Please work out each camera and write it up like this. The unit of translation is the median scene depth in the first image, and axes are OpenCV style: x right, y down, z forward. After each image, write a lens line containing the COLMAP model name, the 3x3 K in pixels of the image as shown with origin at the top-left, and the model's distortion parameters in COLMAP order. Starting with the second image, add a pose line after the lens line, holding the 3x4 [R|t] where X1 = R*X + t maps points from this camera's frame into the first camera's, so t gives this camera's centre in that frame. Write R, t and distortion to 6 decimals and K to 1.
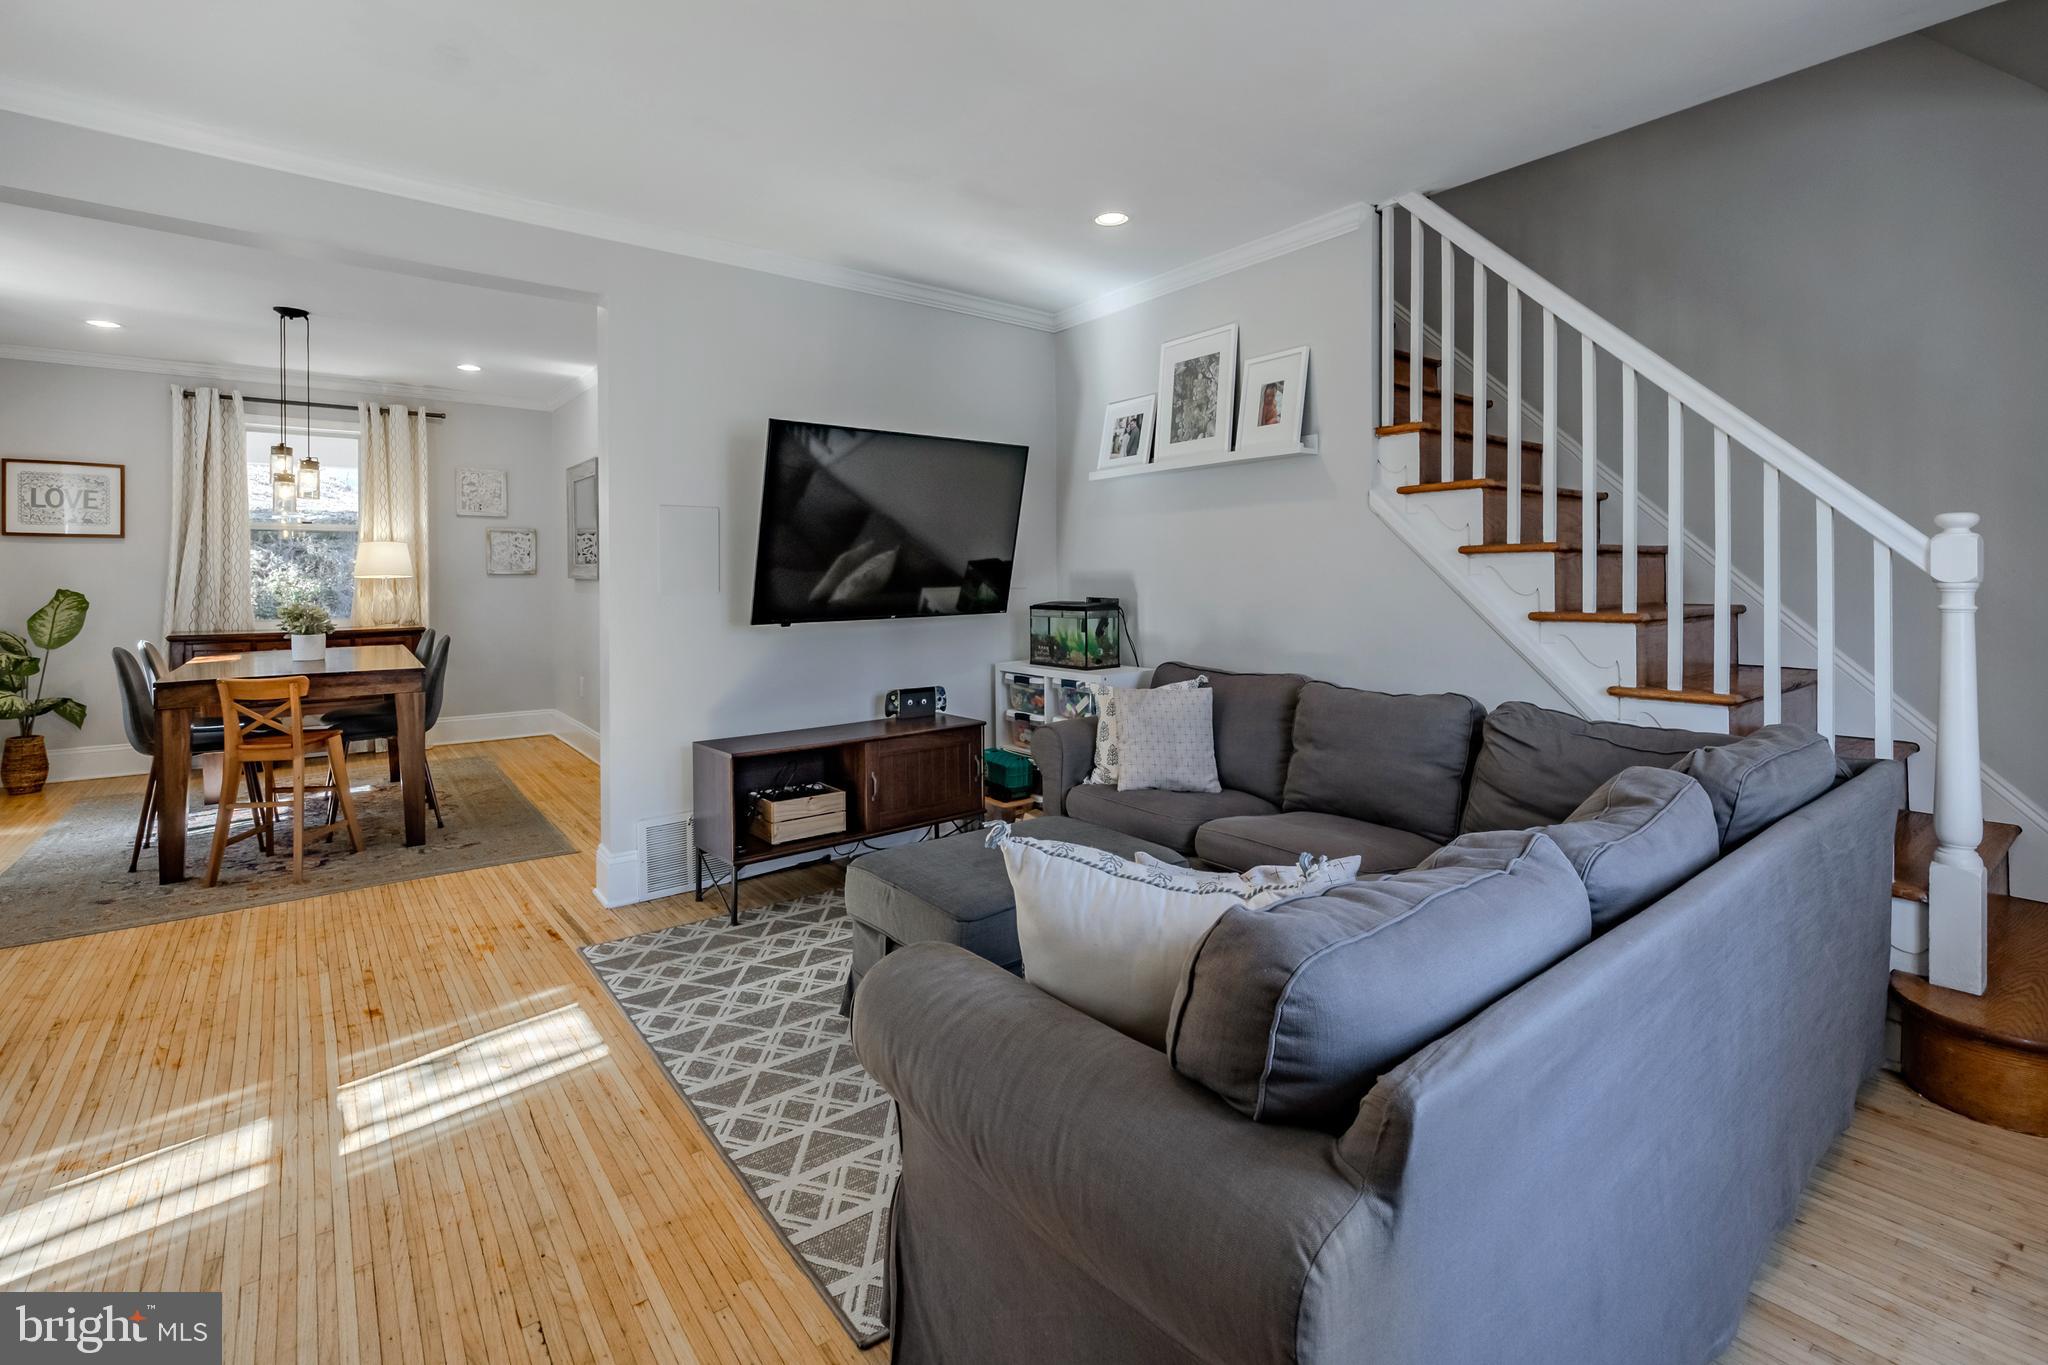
lens RADIAL K [[953.9, 0, 1020.3], [0, 953.9, 576.4], [0, 0, 1]] dist [-0.000977, -0.000393]
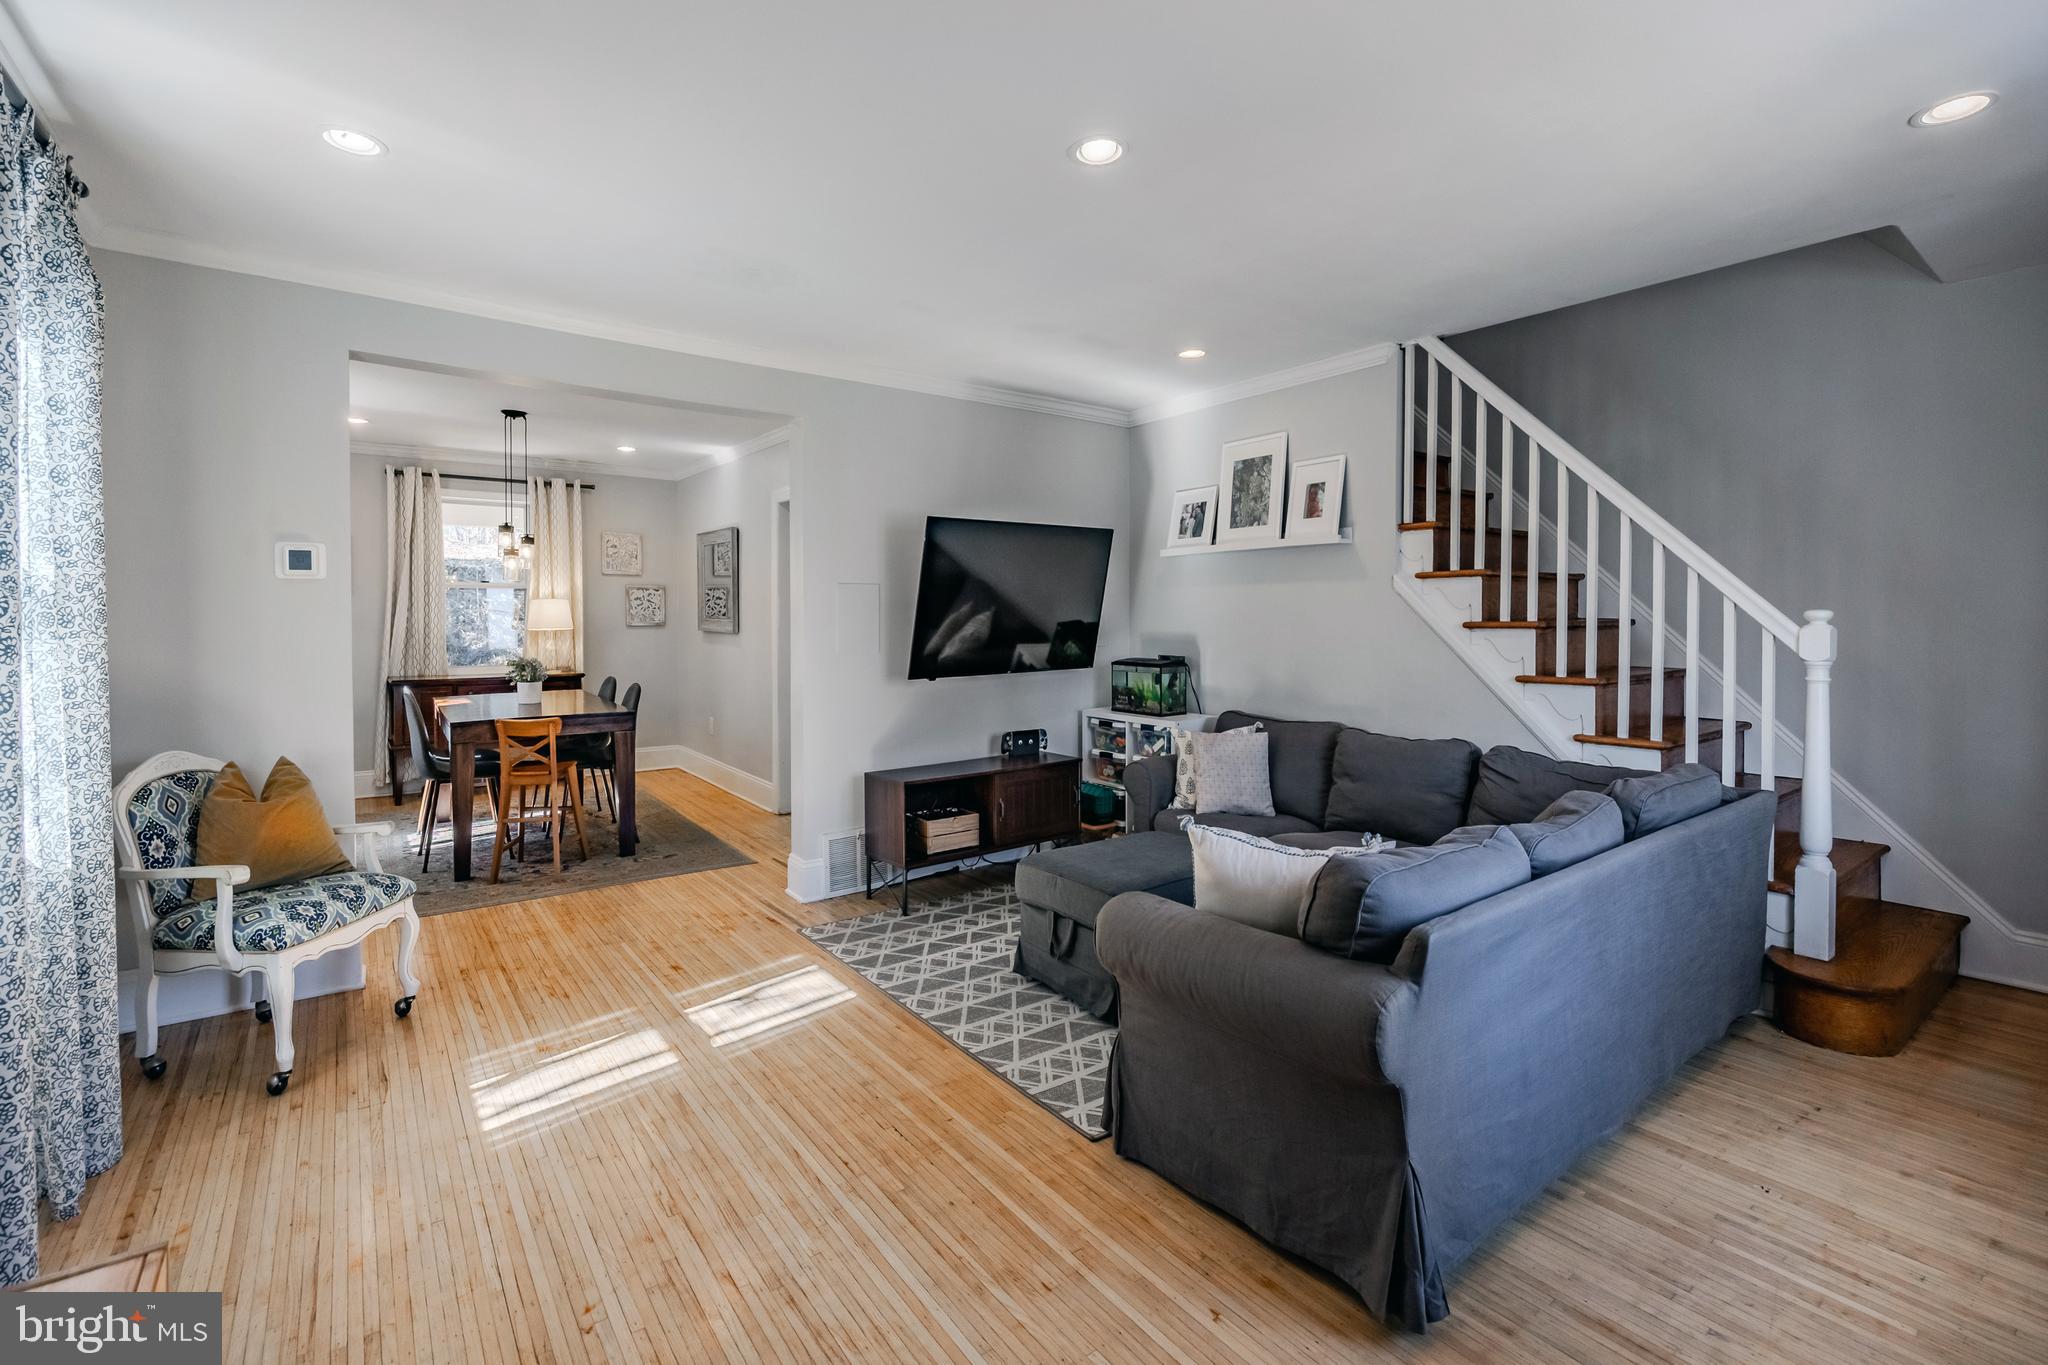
lens RADIAL K [[1044.9, 0, 1052.3], [0, 1044.9, 590.4], [0, 0, 1]] dist [-0.001710, 0.000281]
pose [[0.998694, 0.014998, 0.048834, -0.165698], [-0.014405, 0.999818, -0.012473, -0.052788], [-0.049012, 0.011753, 0.998729, -0.388792]]
